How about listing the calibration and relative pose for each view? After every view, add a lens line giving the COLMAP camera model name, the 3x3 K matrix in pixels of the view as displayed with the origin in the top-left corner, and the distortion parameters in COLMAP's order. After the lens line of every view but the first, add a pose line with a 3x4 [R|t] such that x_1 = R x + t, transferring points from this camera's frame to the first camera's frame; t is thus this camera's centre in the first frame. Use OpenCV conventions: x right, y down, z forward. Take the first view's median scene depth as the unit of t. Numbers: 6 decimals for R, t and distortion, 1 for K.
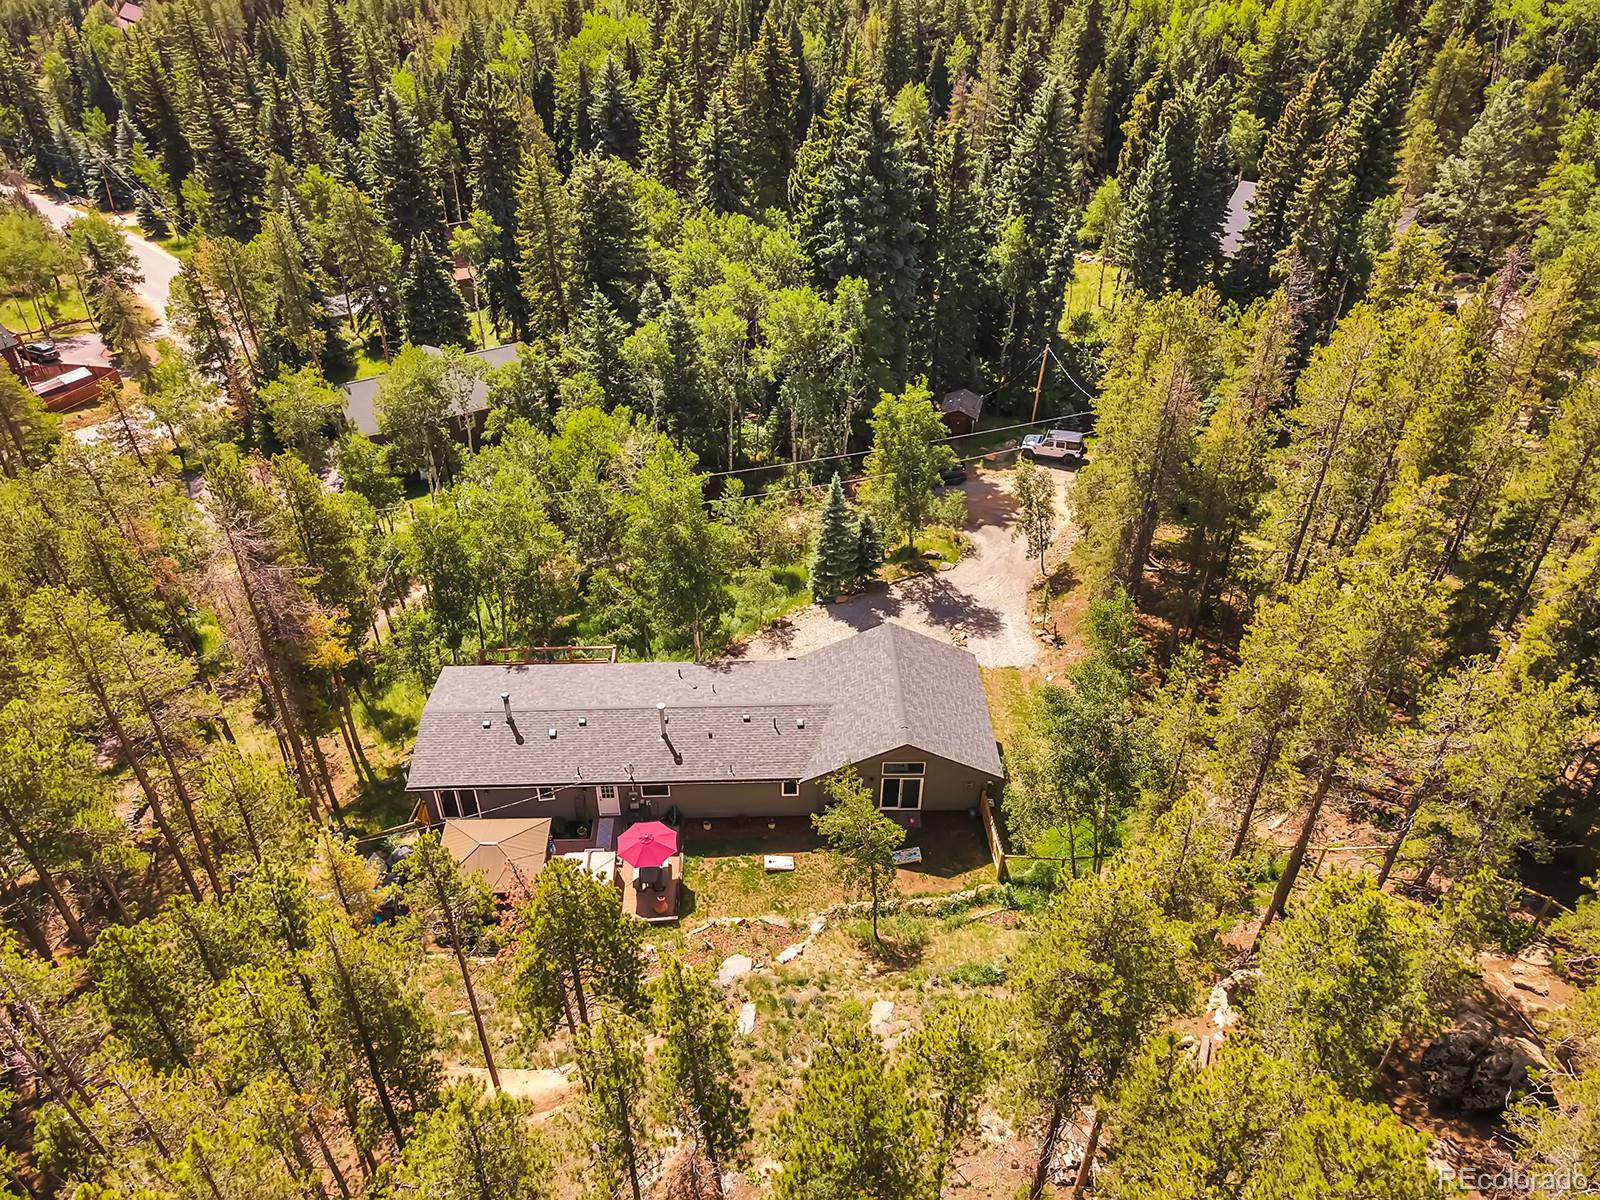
lens RADIAL K [[1140.1, 0, 804.3], [0, 1140.1, 548.9], [0, 0, 1]] dist [-0.005301, 0.092682]
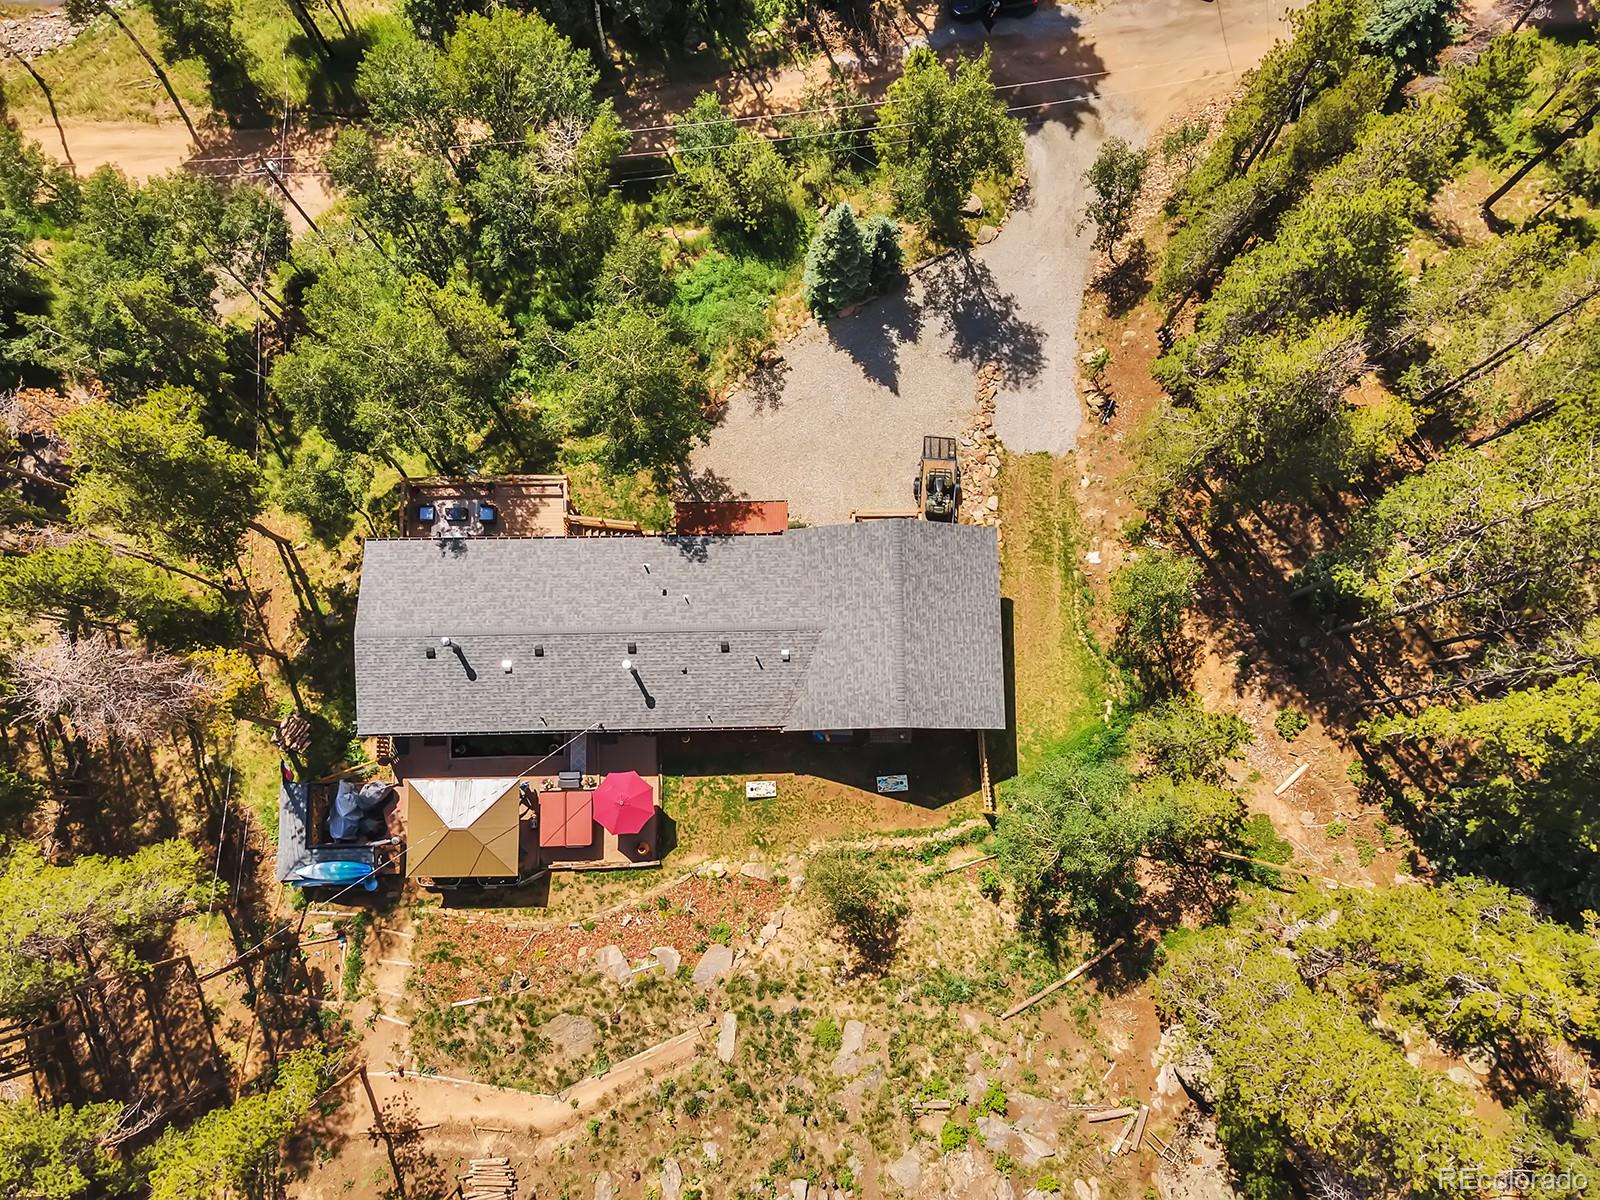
lens RADIAL K [[1140.1, 0, 804.3], [0, 1140.1, 548.9], [0, 0, 1]] dist [-0.005301, 0.092682]
pose [[0.999639, 0.024968, 0.009941, -0.000192], [-0.024718, 0.709023, 0.704752, -0.344051], [0.010548, -0.704743, 0.709384, 0.281829]]
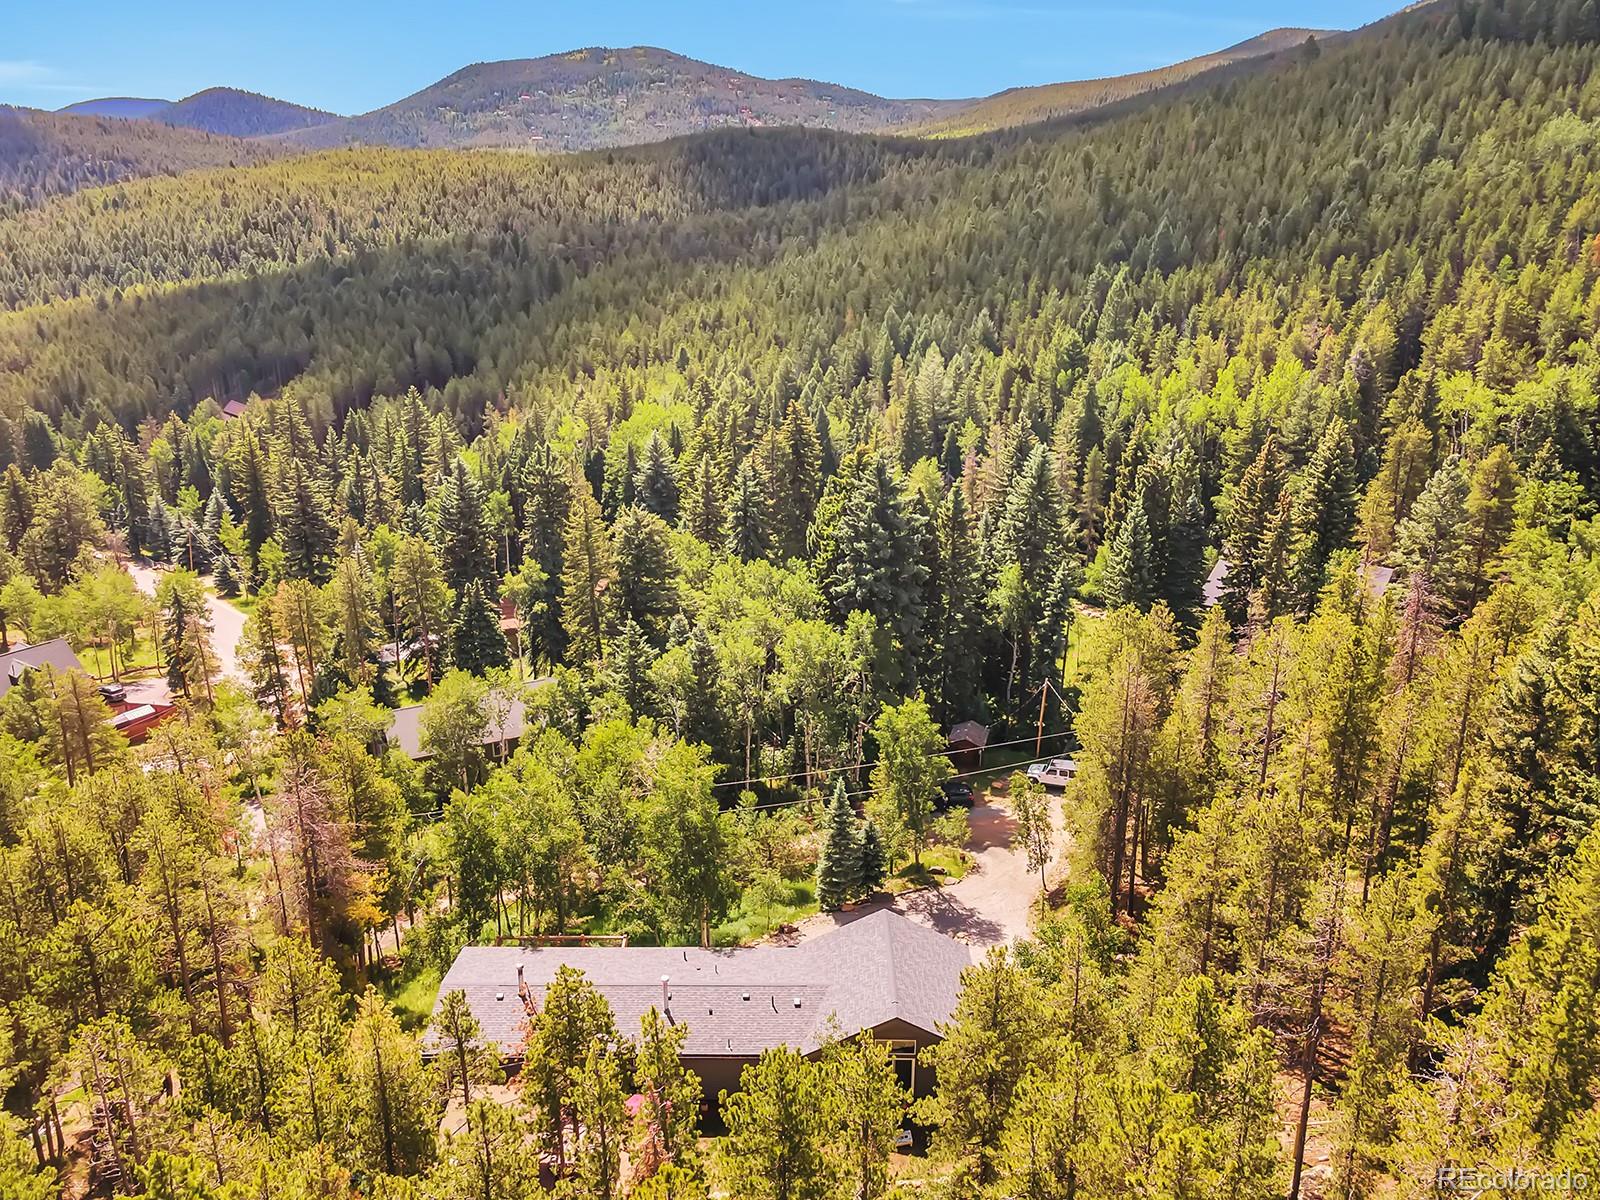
lens RADIAL K [[1170.4, 0, 800.0], [0, 1170.4, 600.0], [0, 0, 1]] dist [0.043534, 0.000391]
pose [[0.999336, 0.009545, -0.035165, 0.021265], [-0.018853, 0.961309, -0.274827, 0.060215], [0.031181, 0.275307, 0.960850, -0.088300]]
